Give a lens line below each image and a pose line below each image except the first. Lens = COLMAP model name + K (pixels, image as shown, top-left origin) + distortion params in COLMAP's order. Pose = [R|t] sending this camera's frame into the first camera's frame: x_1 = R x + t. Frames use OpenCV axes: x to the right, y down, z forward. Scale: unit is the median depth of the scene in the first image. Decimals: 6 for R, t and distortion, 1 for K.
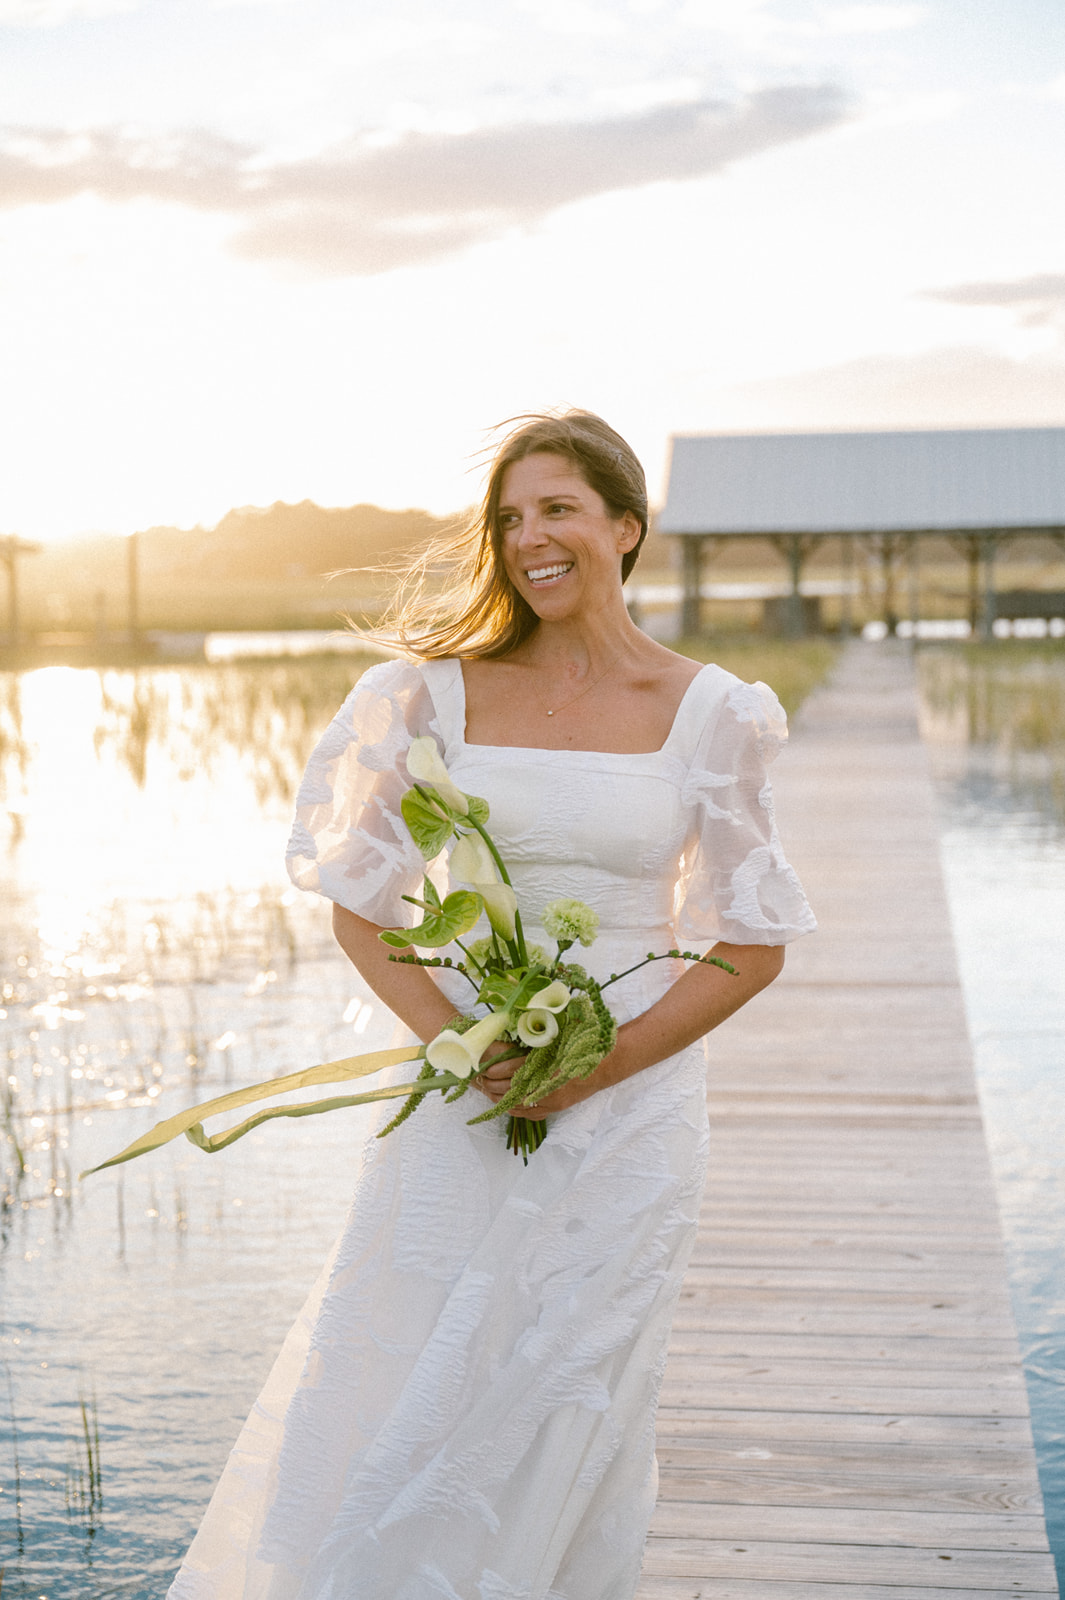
lens RADIAL K [[2387.0, 0, 530.3], [0, 2387.0, 801.5], [0, 0, 1]] dist [-0.058998, 0.000000]
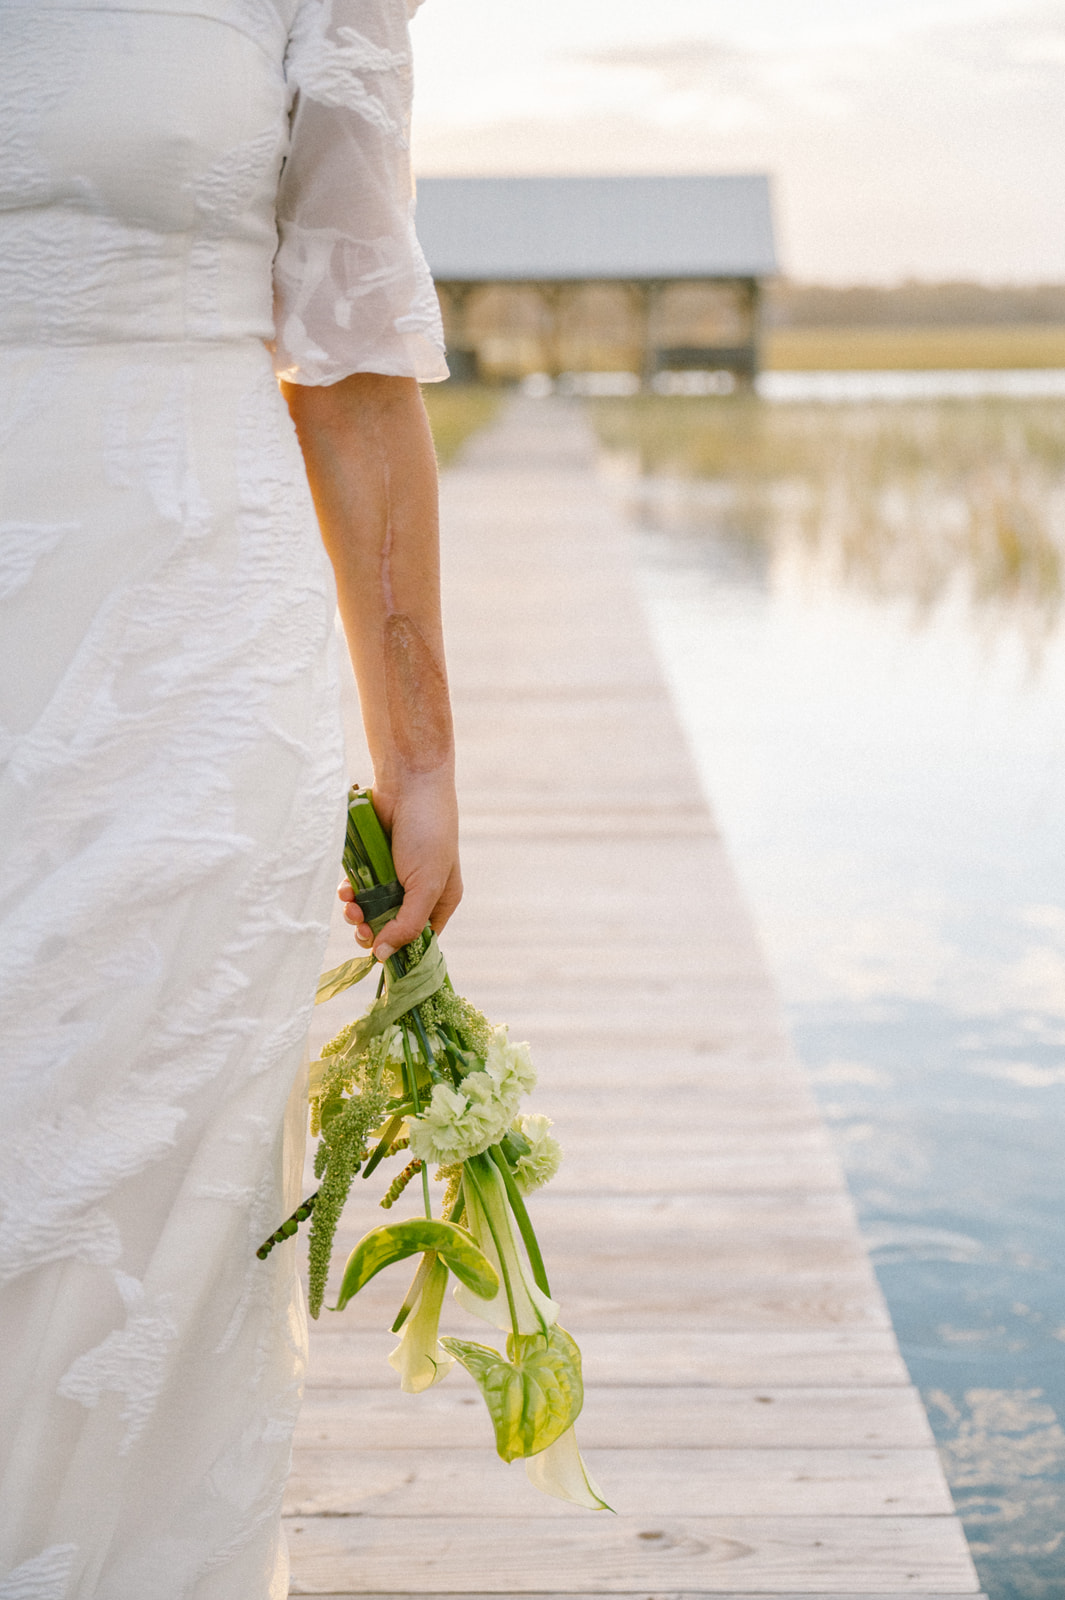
lens RADIAL K [[2387.0, 0, 532.5], [0, 2387.0, 798.3], [0, 0, 1]] dist [-0.058998, 0.000000]
pose [[0.989766, -0.016365, 0.141761, 0.011203], [0.002957, 0.995541, 0.094281, 0.069689], [-0.142672, -0.092897, 0.985401, 0.302625]]
